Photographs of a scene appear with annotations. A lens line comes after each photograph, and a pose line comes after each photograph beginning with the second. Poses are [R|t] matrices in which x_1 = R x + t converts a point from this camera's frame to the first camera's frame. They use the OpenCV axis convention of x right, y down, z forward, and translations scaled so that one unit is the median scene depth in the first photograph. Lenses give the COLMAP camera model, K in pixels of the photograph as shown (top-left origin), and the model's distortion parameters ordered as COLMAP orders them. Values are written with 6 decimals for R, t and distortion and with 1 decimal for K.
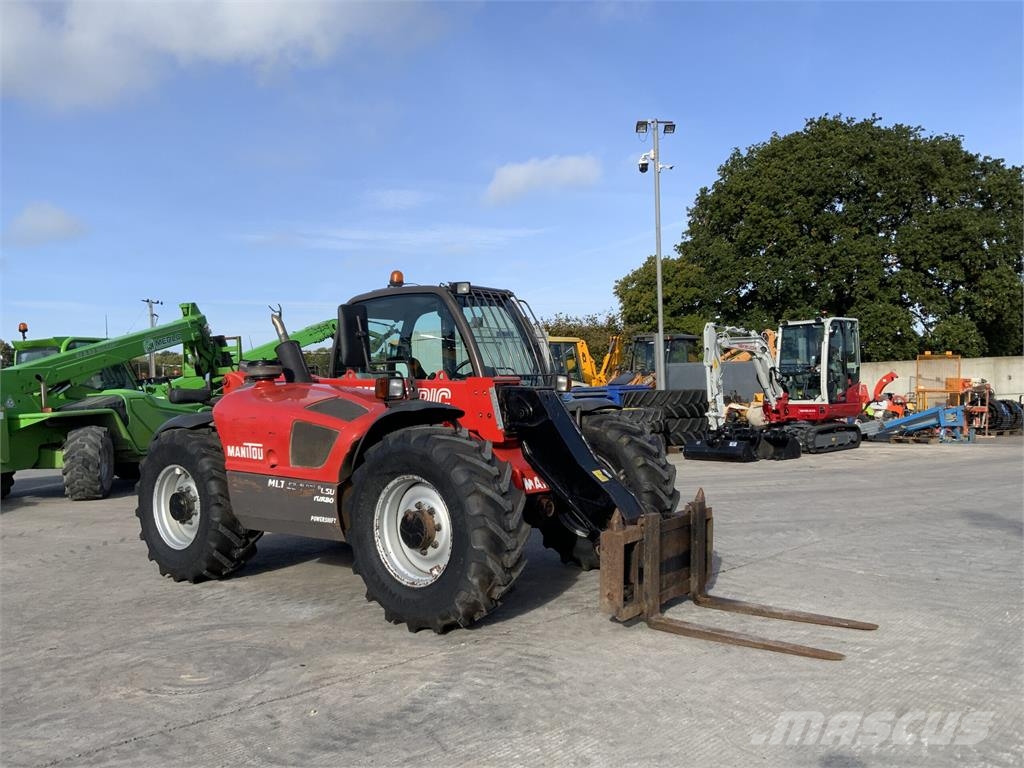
lens RADIAL K [[840.7, 0, 512.0], [0, 840.7, 384.0], [0, 0, 1]] dist [0.161610, -0.362496]
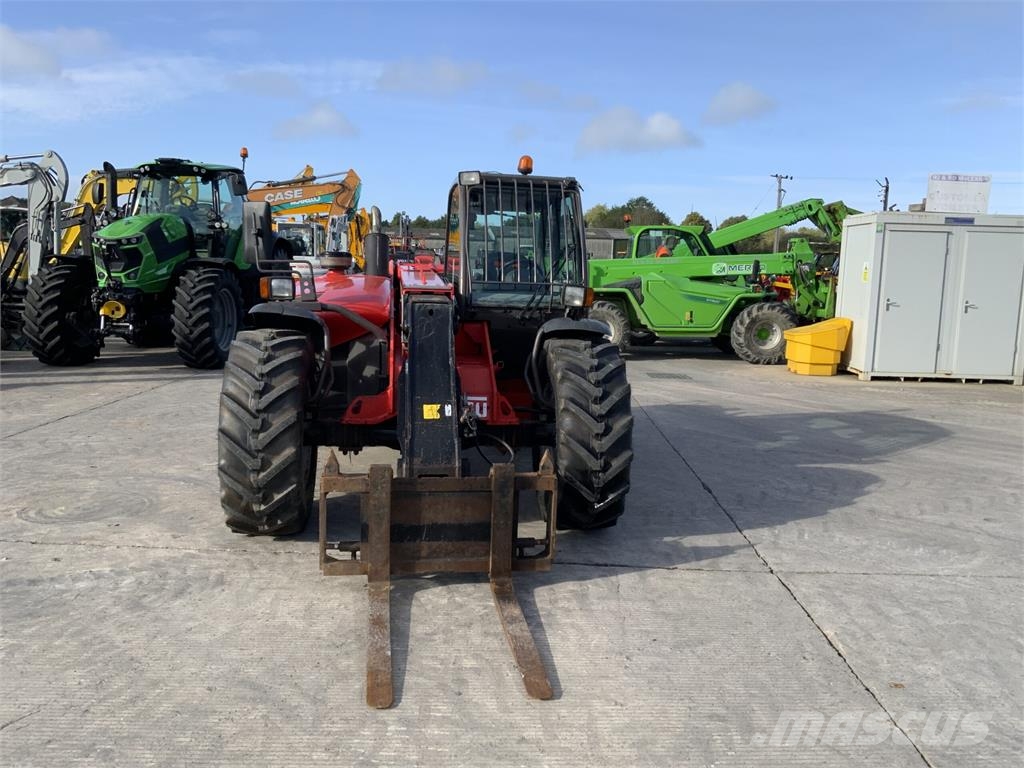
lens RADIAL K [[845.0, 0, 510.7], [0, 845.0, 376.3], [0, 0, 1]] dist [0.108496, -0.224056]
pose [[0.722918, 0.144560, -0.675642, 0.579931], [-0.051968, 0.986474, 0.155460, -0.047825], [0.688977, -0.077273, 0.720652, 0.363208]]
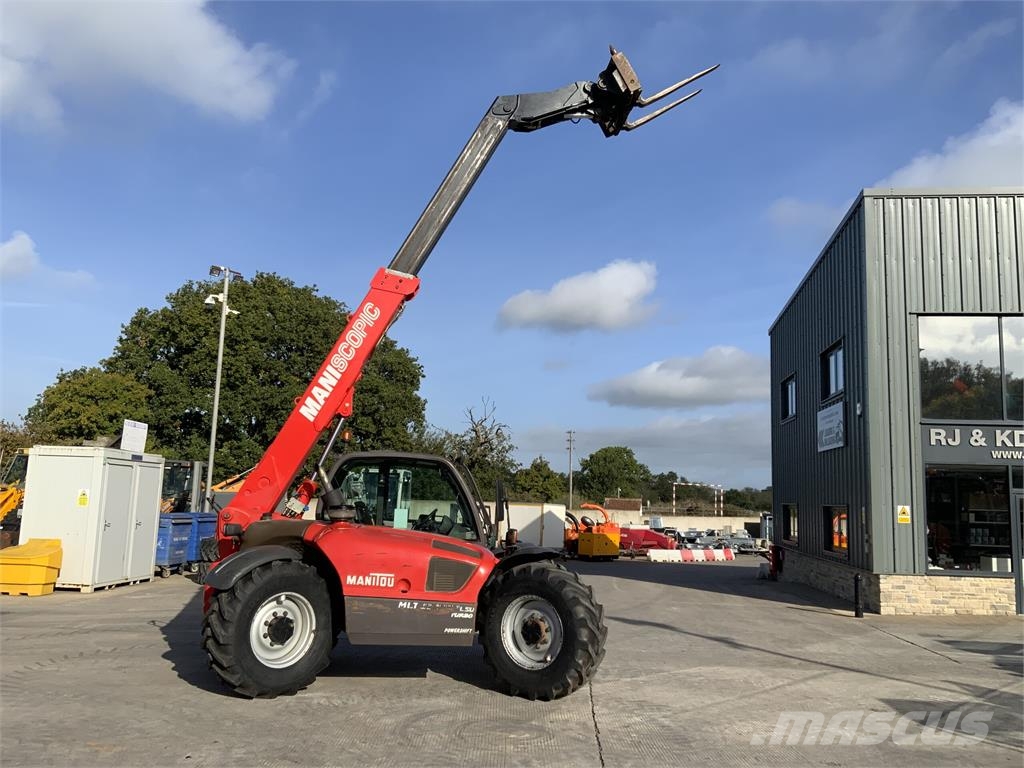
lens RADIAL K [[845.0, 0, 510.7], [0, 845.0, 376.3], [0, 0, 1]] dist [0.108496, -0.224056]
pose [[0.705623, 0.161987, 0.689824, -0.972542], [-0.057243, 0.983369, -0.172364, -0.012239], [-0.706272, 0.082137, 0.703160, -0.066589]]
